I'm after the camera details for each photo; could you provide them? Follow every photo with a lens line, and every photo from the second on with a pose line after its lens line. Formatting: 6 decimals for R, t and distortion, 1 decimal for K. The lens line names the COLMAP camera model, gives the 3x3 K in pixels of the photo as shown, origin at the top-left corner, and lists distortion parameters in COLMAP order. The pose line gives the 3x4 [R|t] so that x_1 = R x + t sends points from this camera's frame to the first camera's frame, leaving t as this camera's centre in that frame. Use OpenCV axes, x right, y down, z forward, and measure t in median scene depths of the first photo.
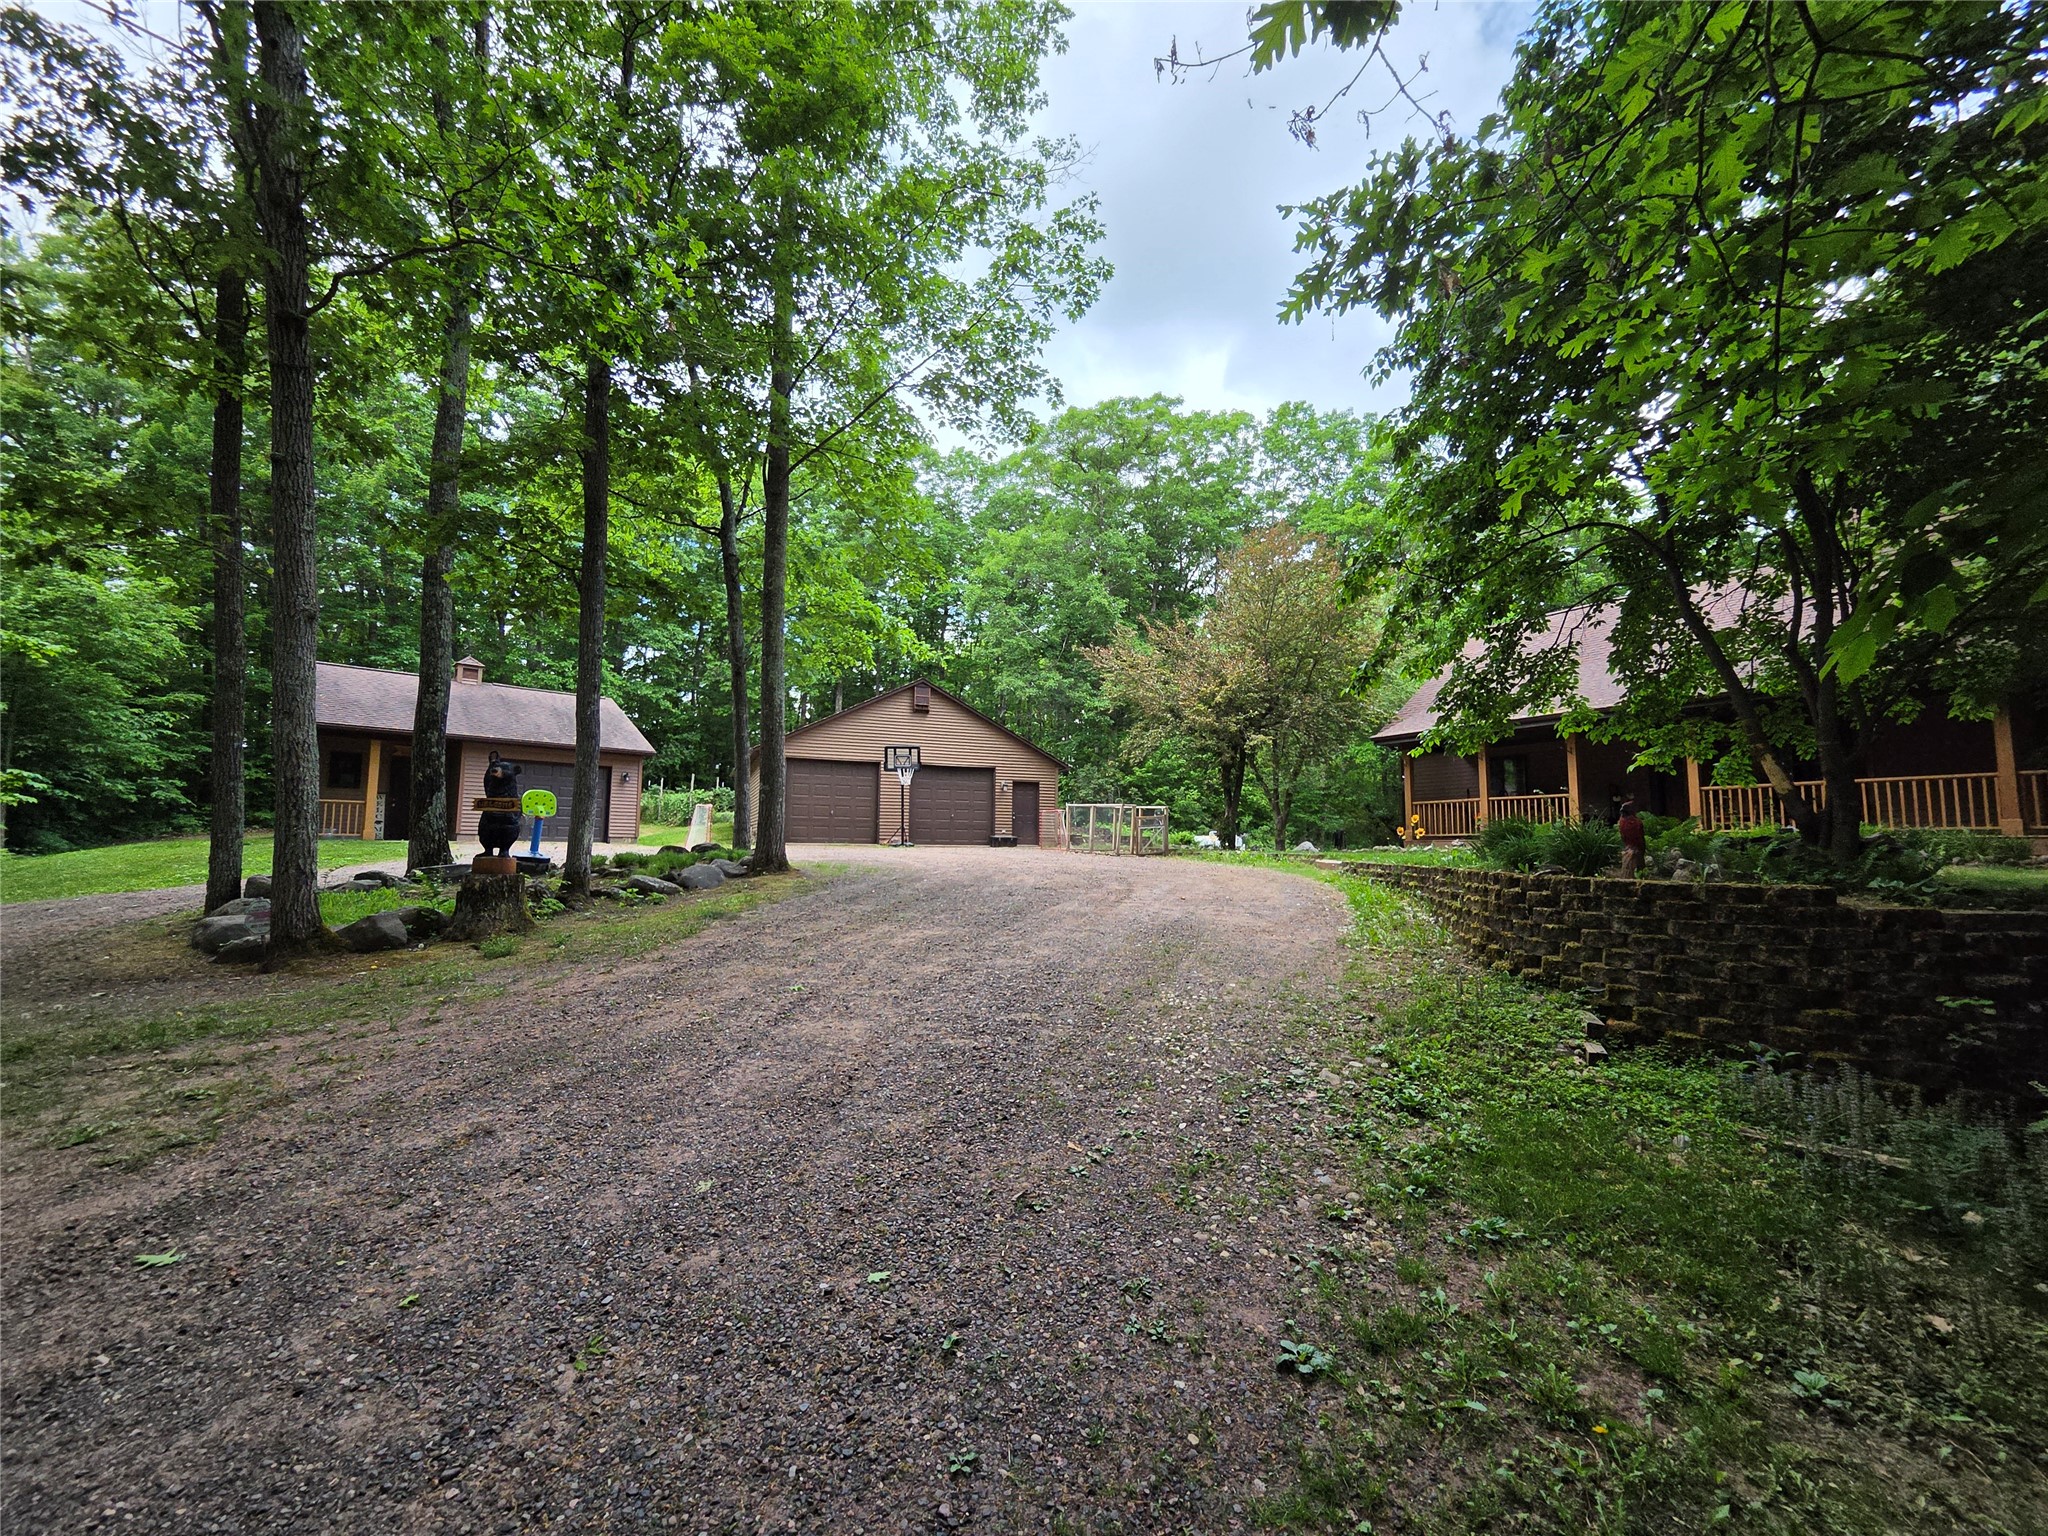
lens RADIAL K [[851.8, 0, 1046.3], [0, 851.8, 774.6], [0, 0, 1]] dist [-0.003119, -0.000542]
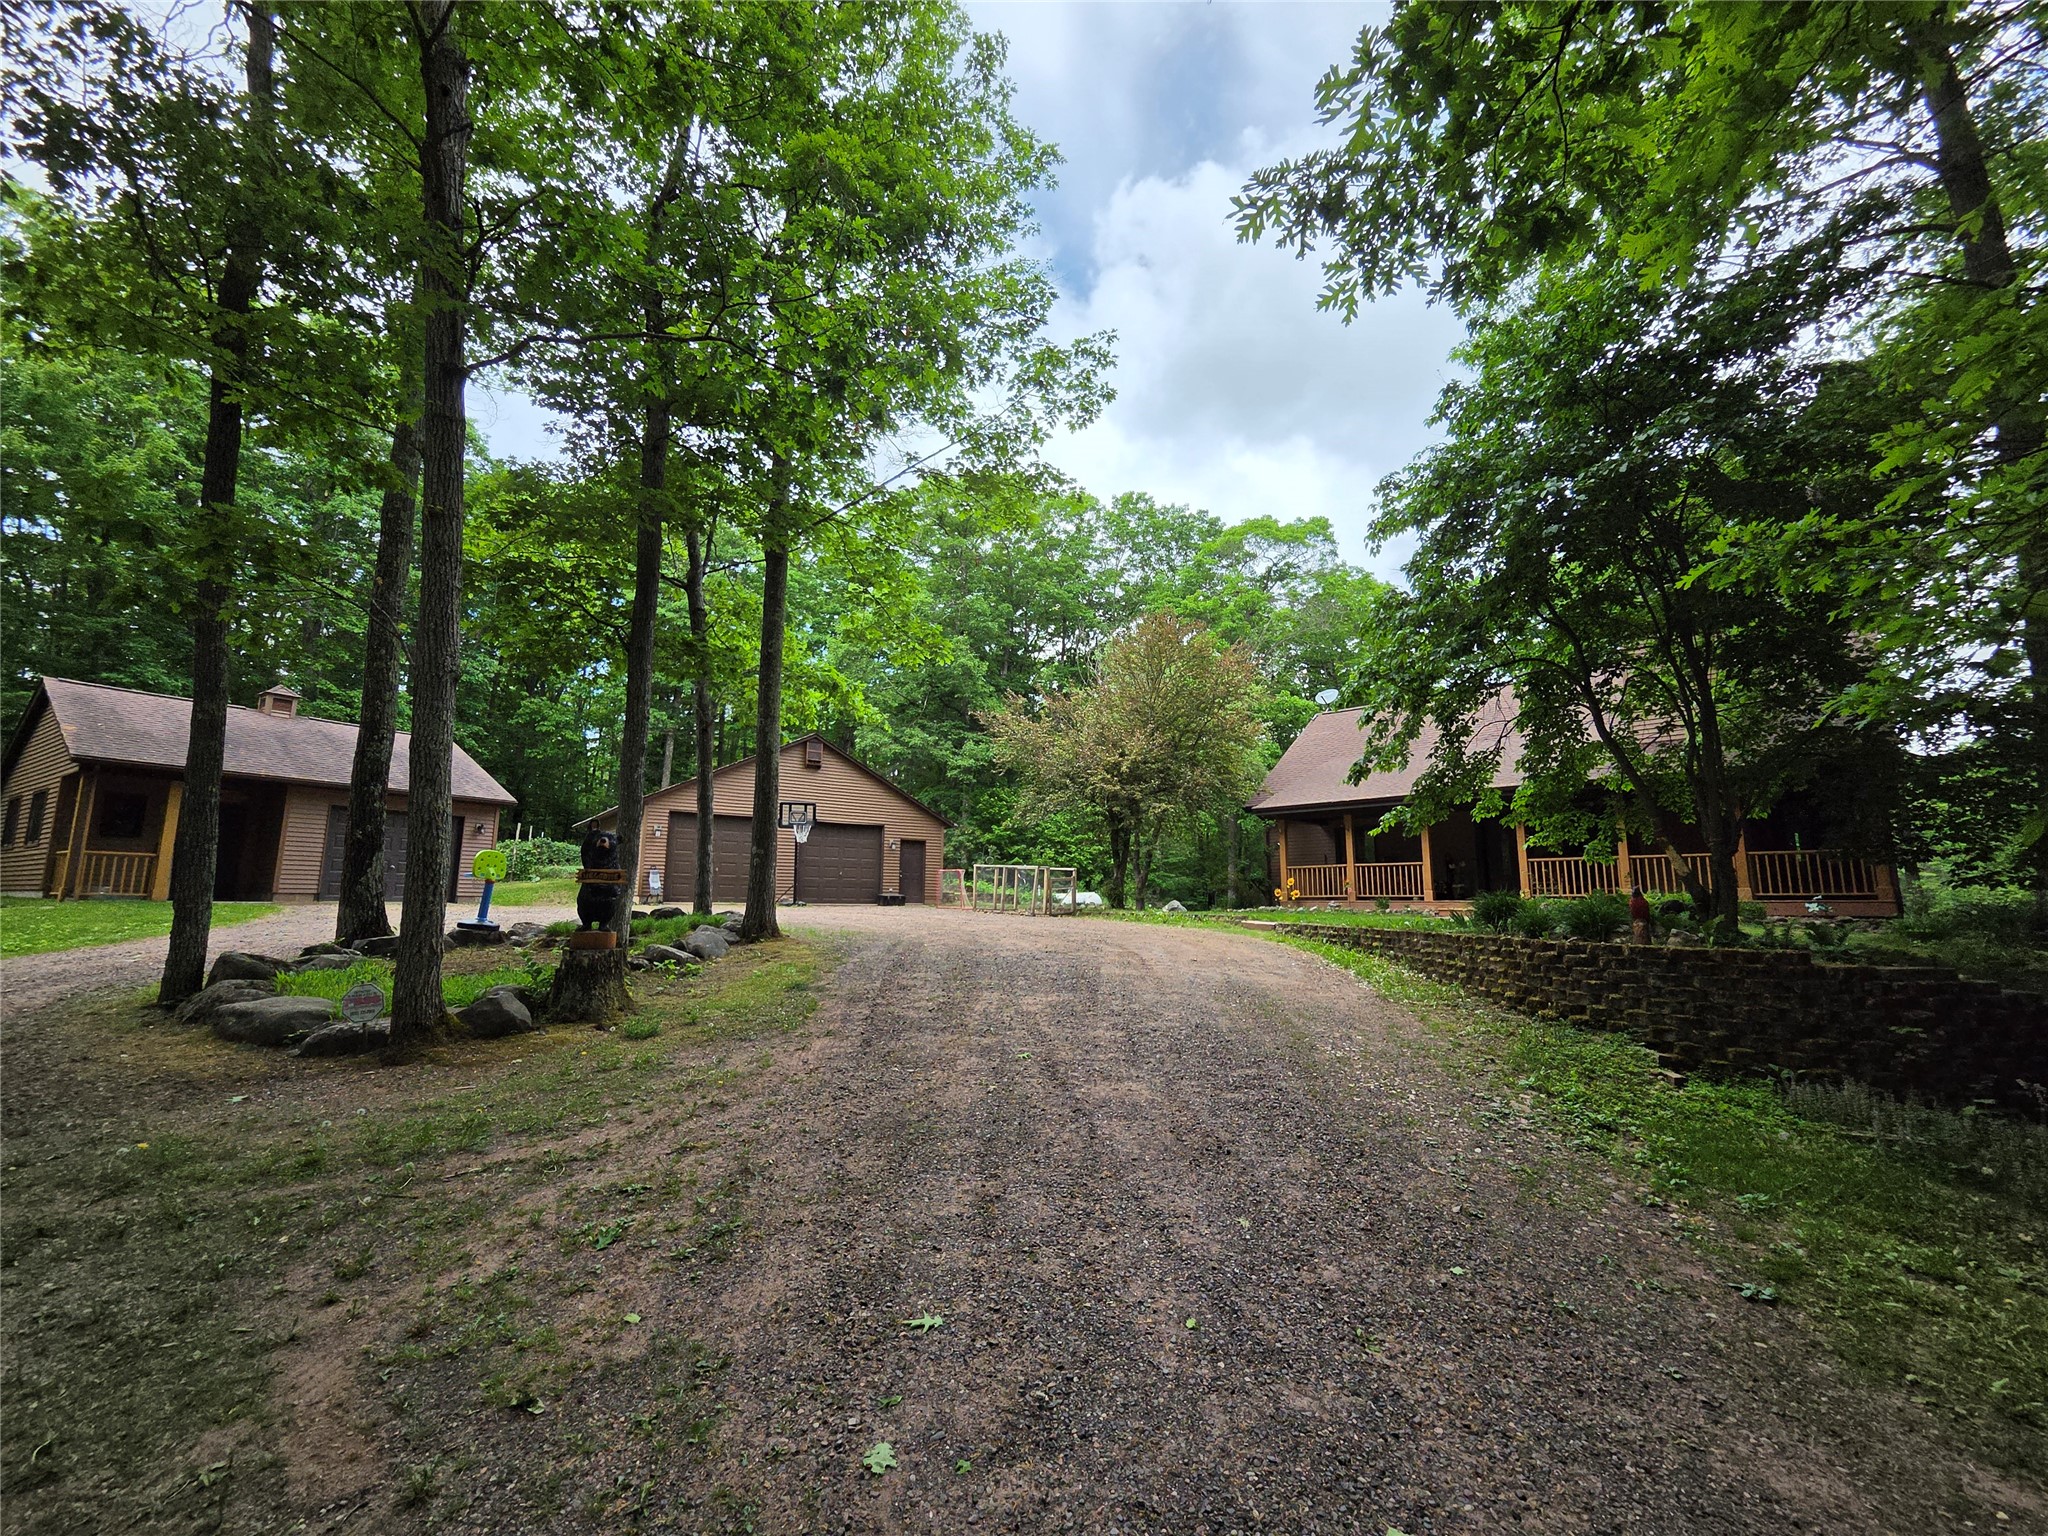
lens RADIAL K [[851.8, 0, 1046.3], [0, 851.8, 774.6], [0, 0, 1]] dist [-0.003119, -0.000542]
pose [[0.970537, 0.035327, 0.238346, -0.142915], [-0.020754, 0.997774, -0.063377, -0.010313], [-0.240055, 0.056563, 0.969110, -0.021147]]
